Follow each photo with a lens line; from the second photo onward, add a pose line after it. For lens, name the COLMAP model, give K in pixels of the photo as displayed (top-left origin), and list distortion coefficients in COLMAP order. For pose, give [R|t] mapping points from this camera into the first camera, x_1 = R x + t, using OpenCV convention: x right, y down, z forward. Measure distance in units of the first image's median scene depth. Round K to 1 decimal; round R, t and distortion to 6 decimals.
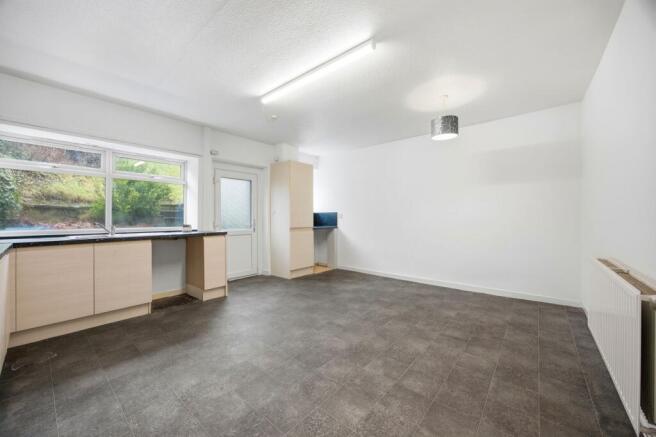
lens RADIAL K [[247.1, 0, 327.8], [0, 247.1, 228.1], [0, 0, 1]] dist [-0.036777, 0.000184]
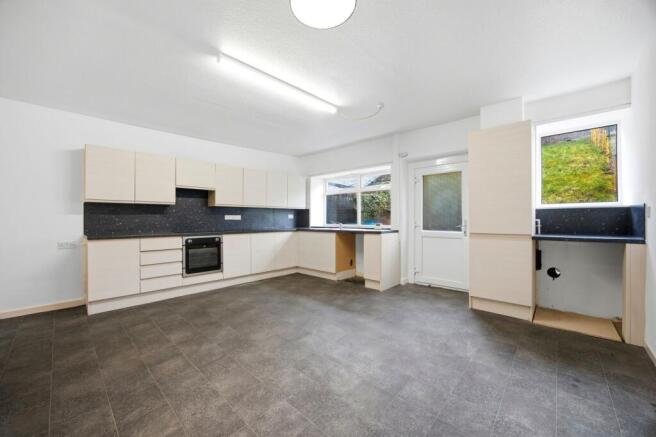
lens RADIAL K [[254.4, 0, 329.1], [0, 254.4, 217.3], [0, 0, 1]] dist [-0.016725, -0.000333]
pose [[-0.034534, 0.002114, -0.999401, 1.064350], [-0.033054, 0.999448, 0.003257, -0.059542], [0.998857, 0.033147, -0.034445, 1.226890]]
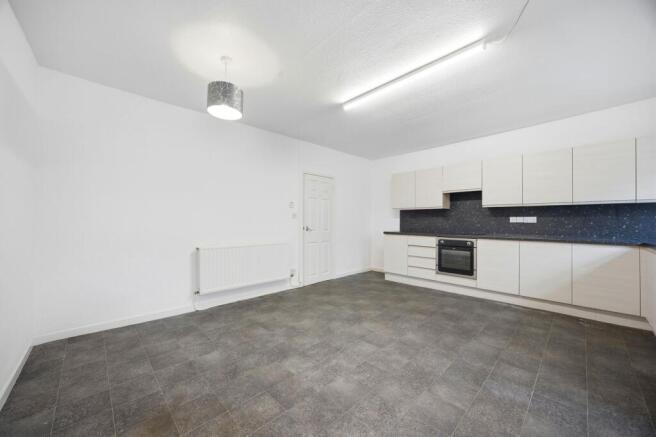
lens RADIAL K [[254.4, 0, 329.1], [0, 254.4, 217.3], [0, 0, 1]] dist [-0.016725, -0.000333]
pose [[-0.995741, 0.004325, 0.092098, 0.115986], [0.006410, 0.999730, 0.022357, -0.086522], [-0.091977, 0.022852, -0.995499, 2.094610]]
